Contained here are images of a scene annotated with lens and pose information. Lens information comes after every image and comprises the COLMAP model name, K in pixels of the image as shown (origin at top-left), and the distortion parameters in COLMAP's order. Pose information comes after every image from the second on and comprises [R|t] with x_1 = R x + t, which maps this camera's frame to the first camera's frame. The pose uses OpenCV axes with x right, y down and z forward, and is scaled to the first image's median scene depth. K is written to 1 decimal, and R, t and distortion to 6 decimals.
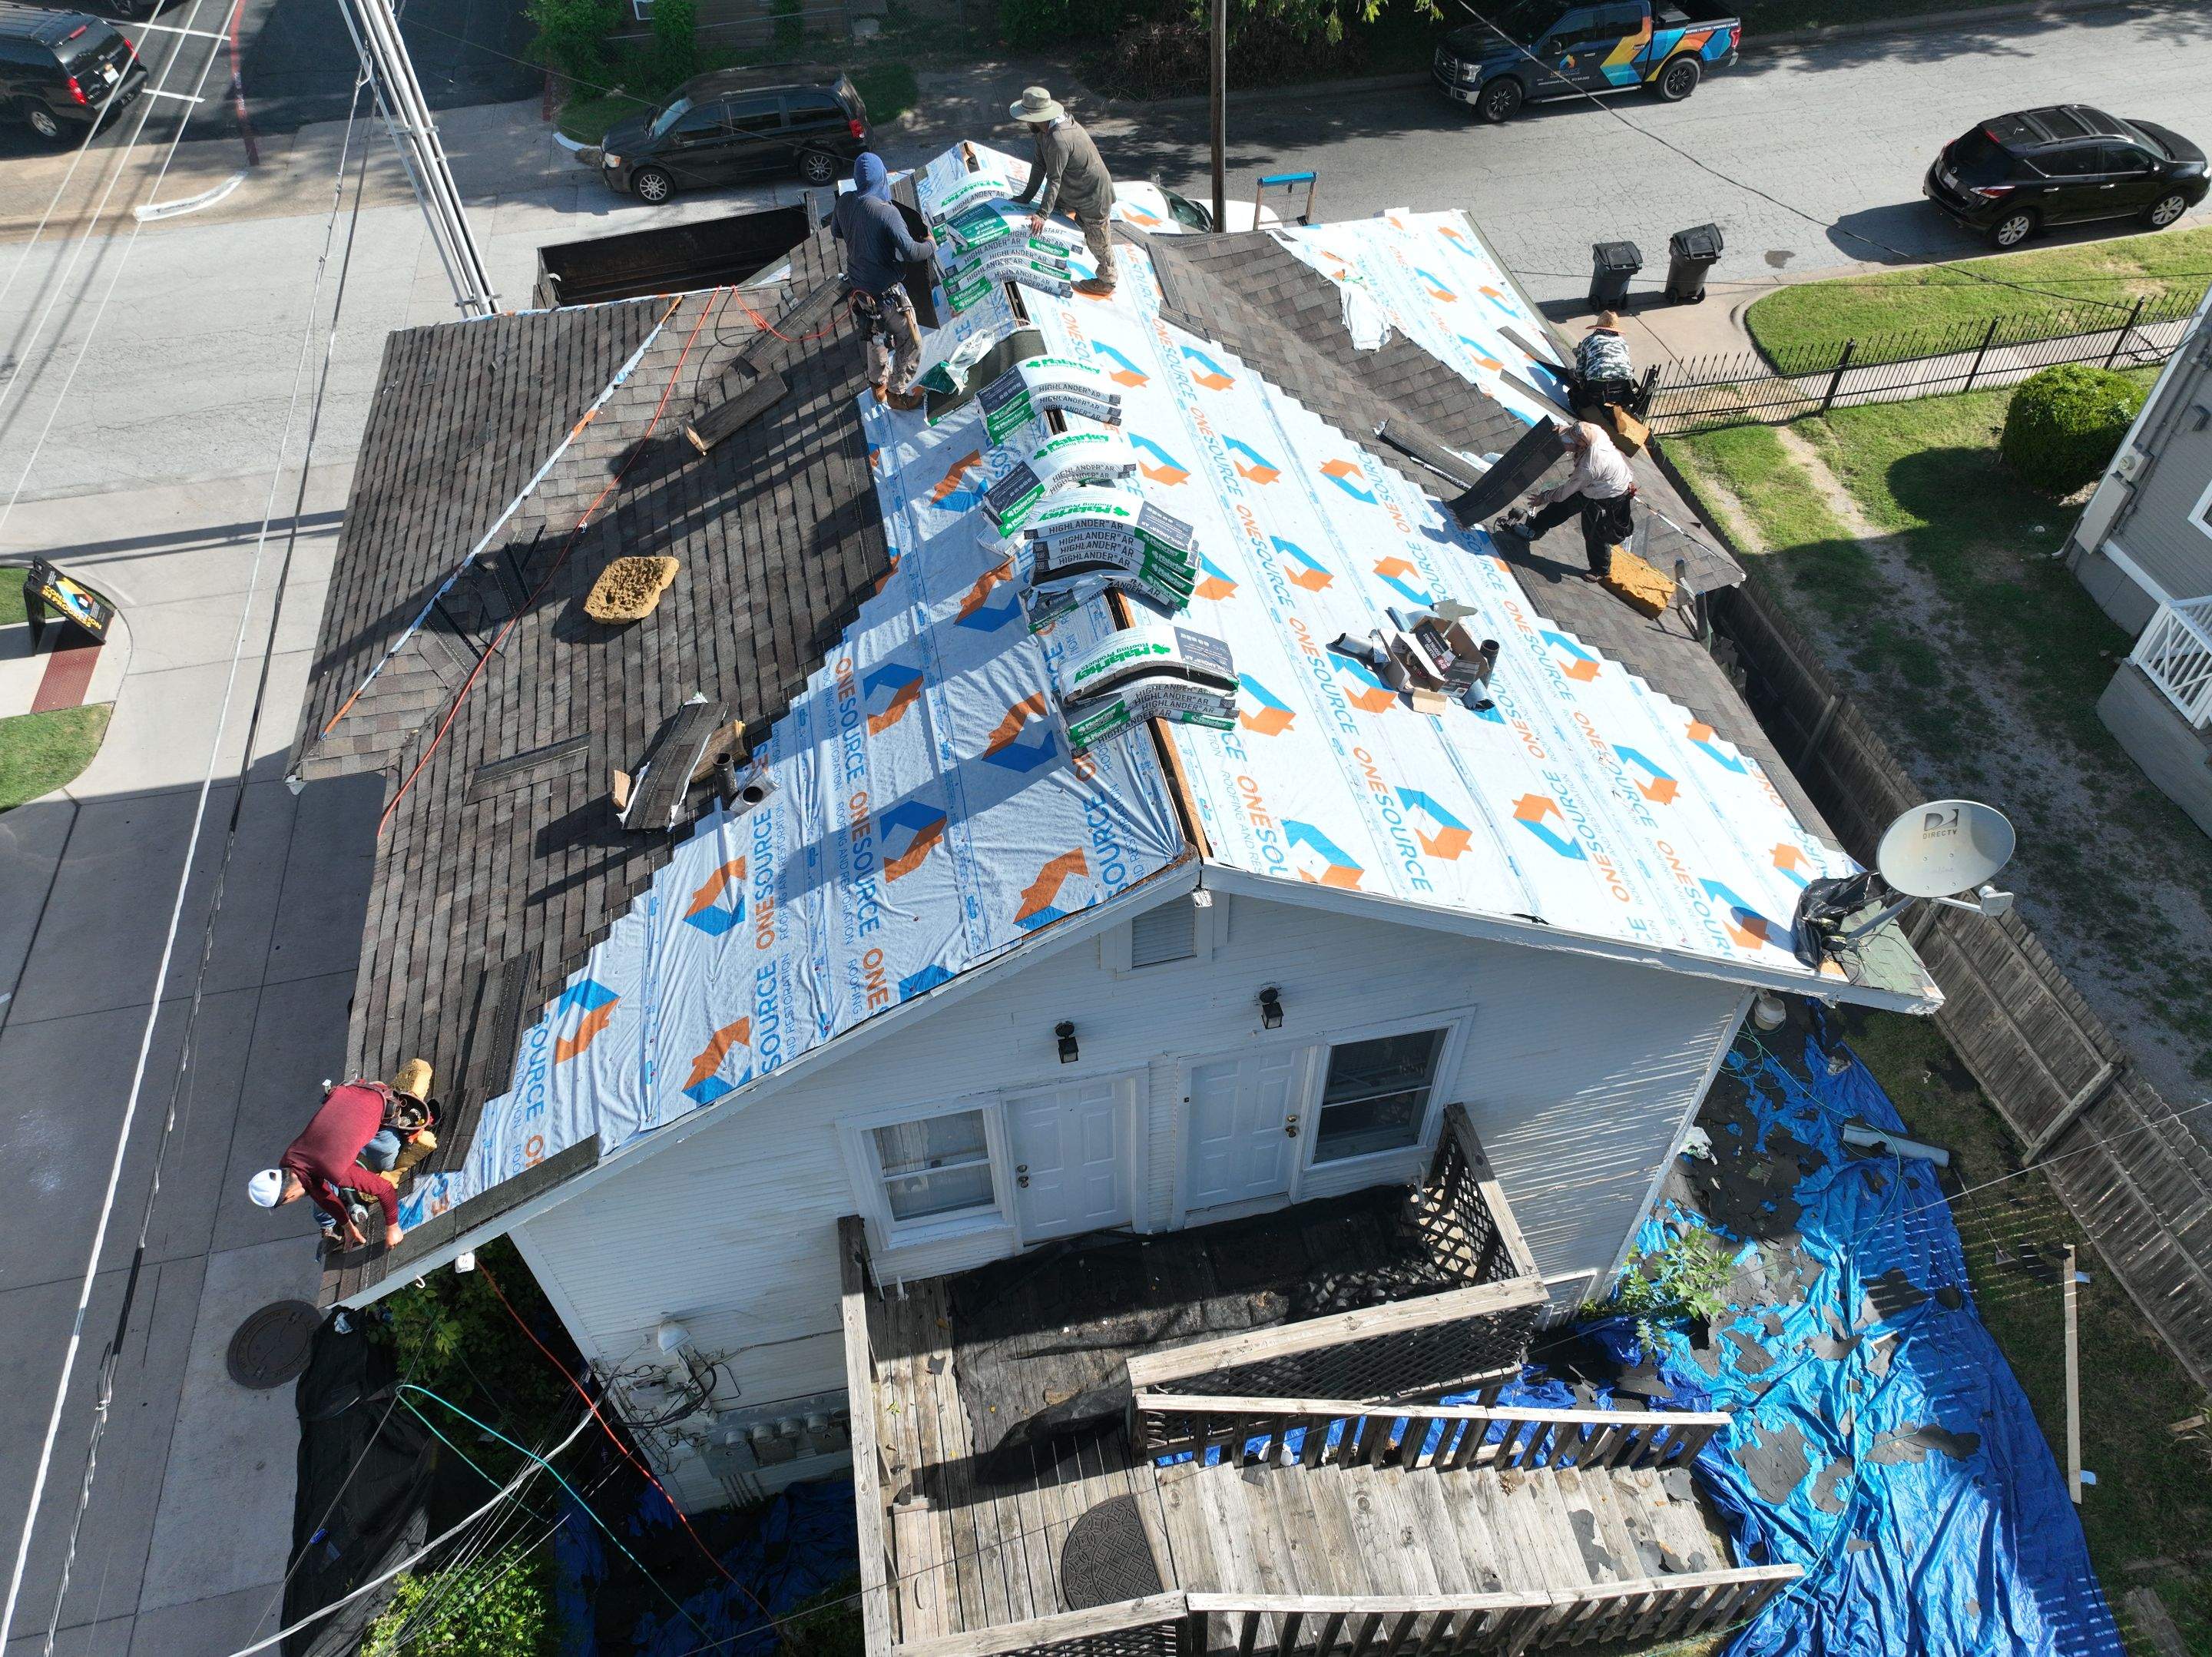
lens RADIAL K [[1537.4, 0, 1099.9], [0, 1537.4, 818.8], [0, 0, 1]] dist [0.000399, 0.006914]
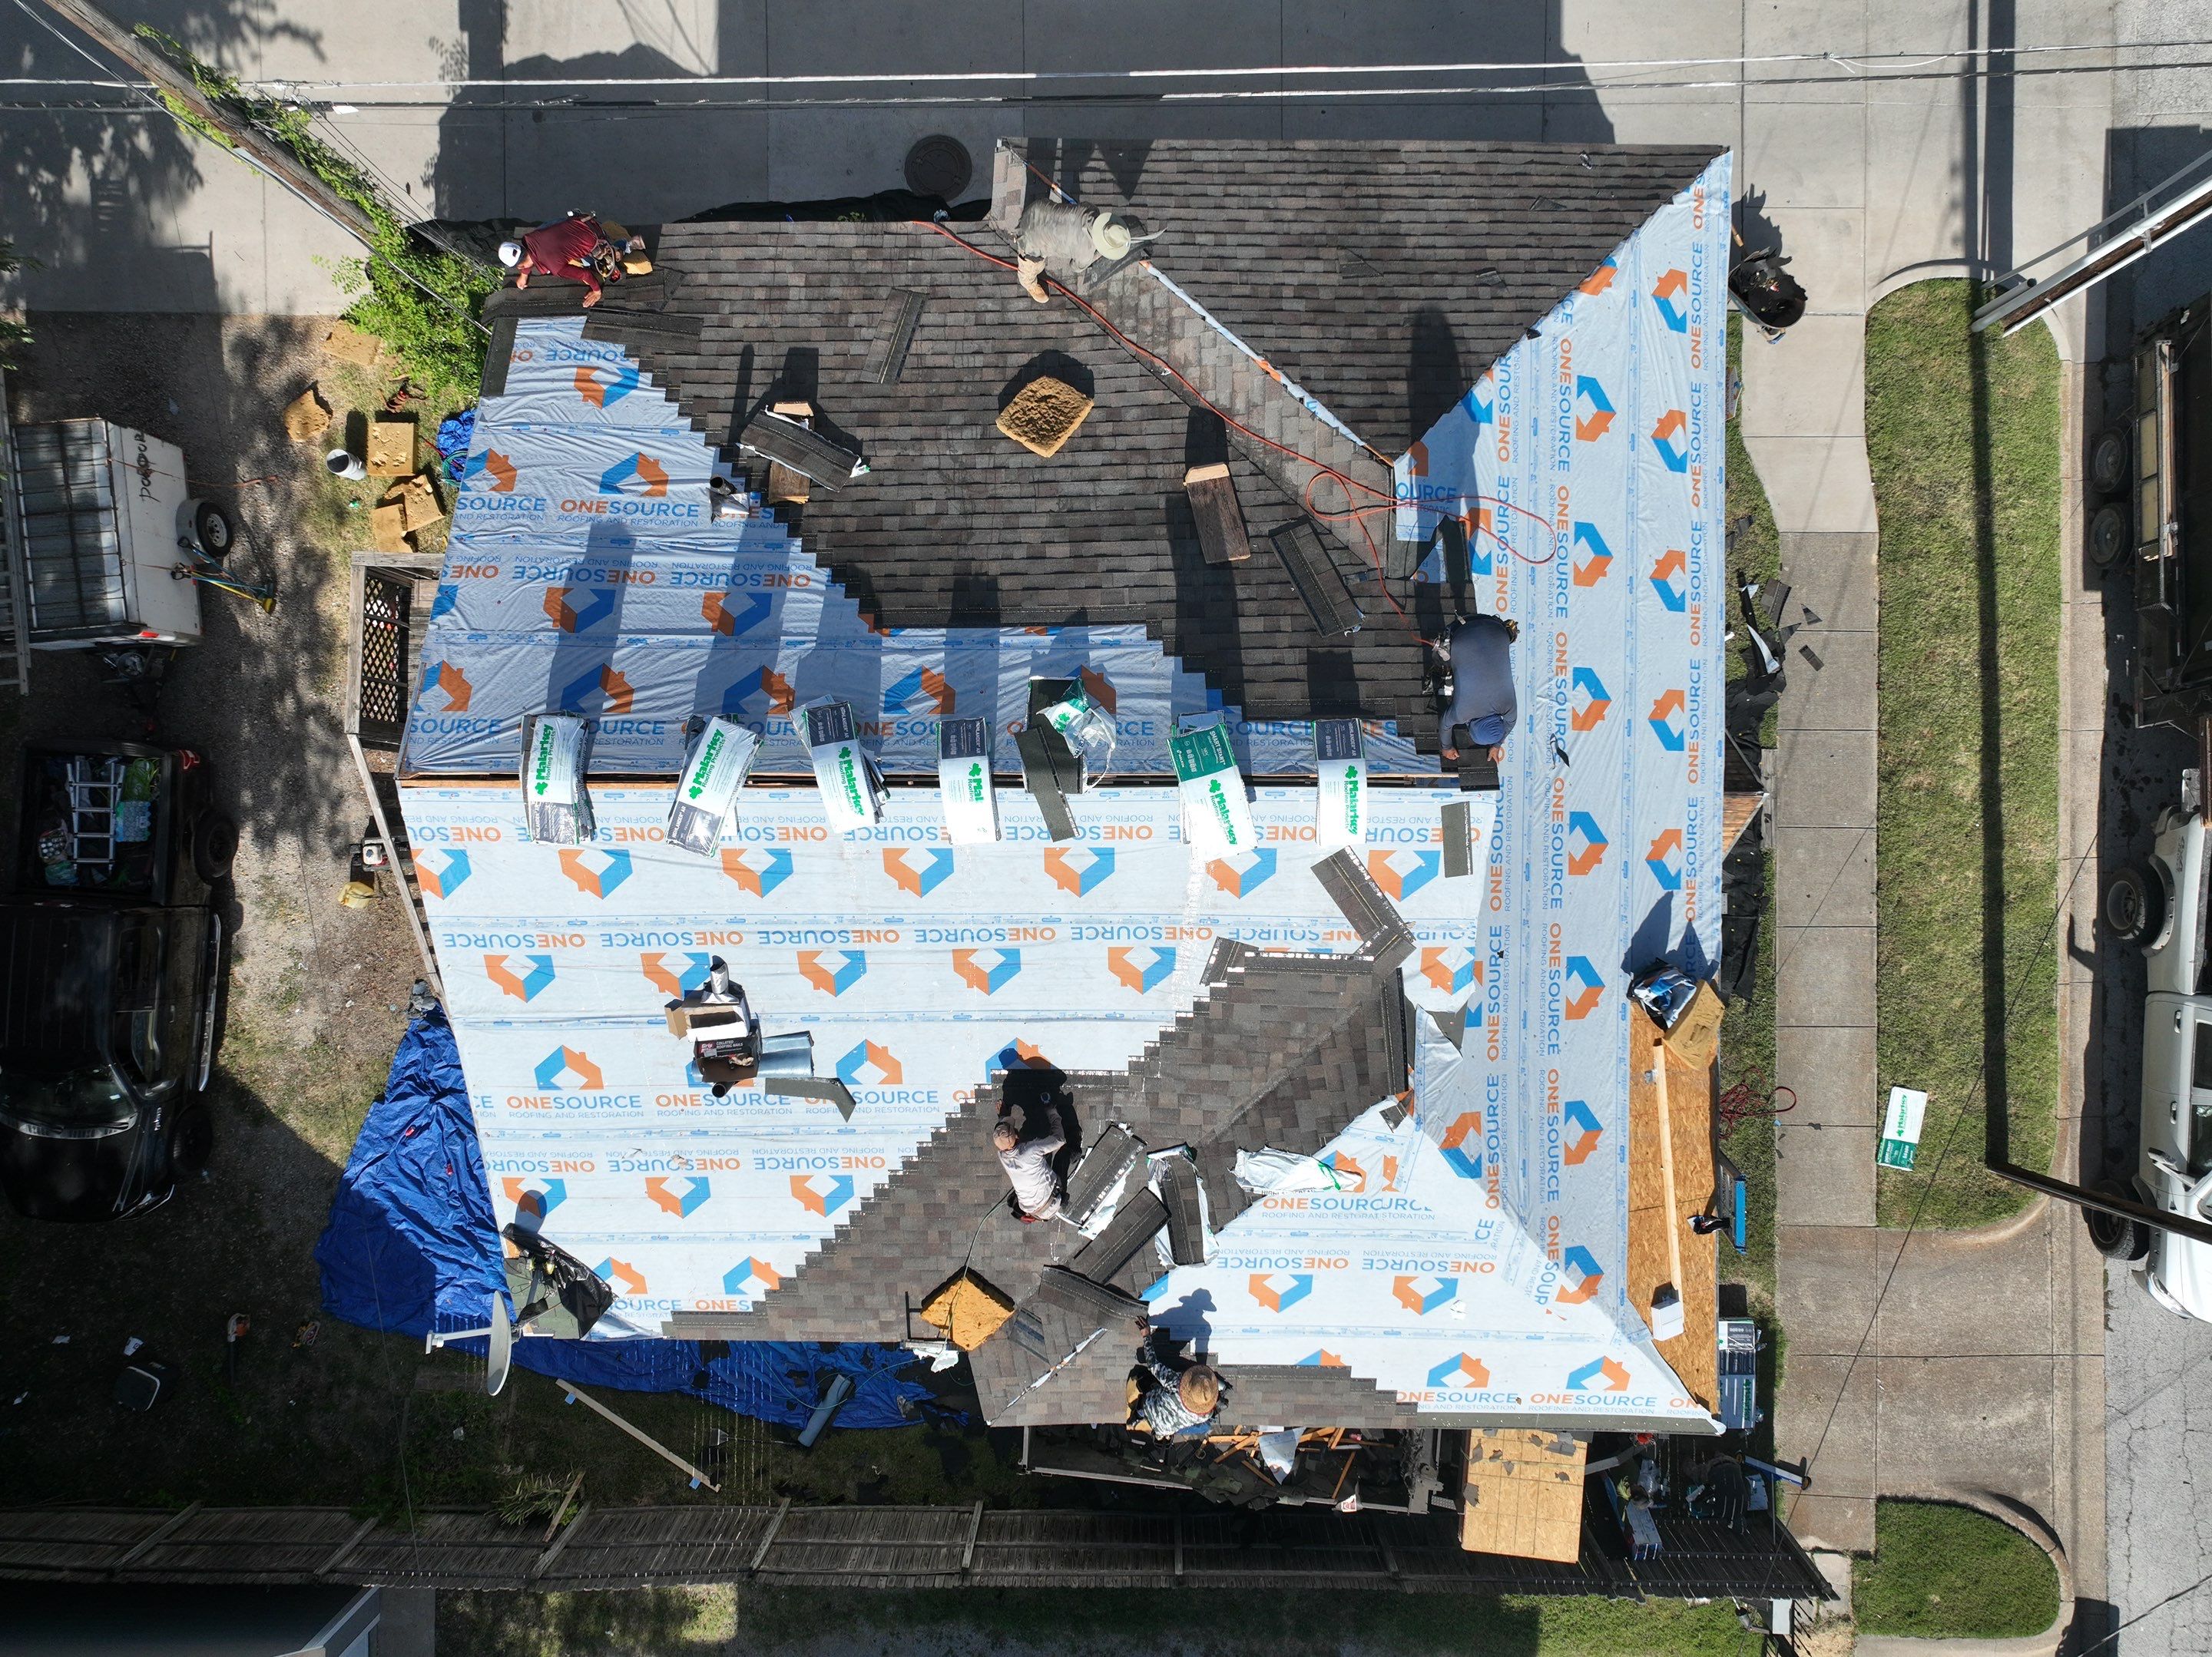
lens RADIAL K [[1537.1, 0, 1099.9], [0, 1537.1, 818.9], [0, 0, 1]] dist [0.000399, 0.006914]
pose [[-0.203217, 0.978859, 0.023179, -0.052765], [-0.714779, -0.164488, 0.679731, -1.119209], [0.669174, 0.121565, 0.733095, 0.254477]]
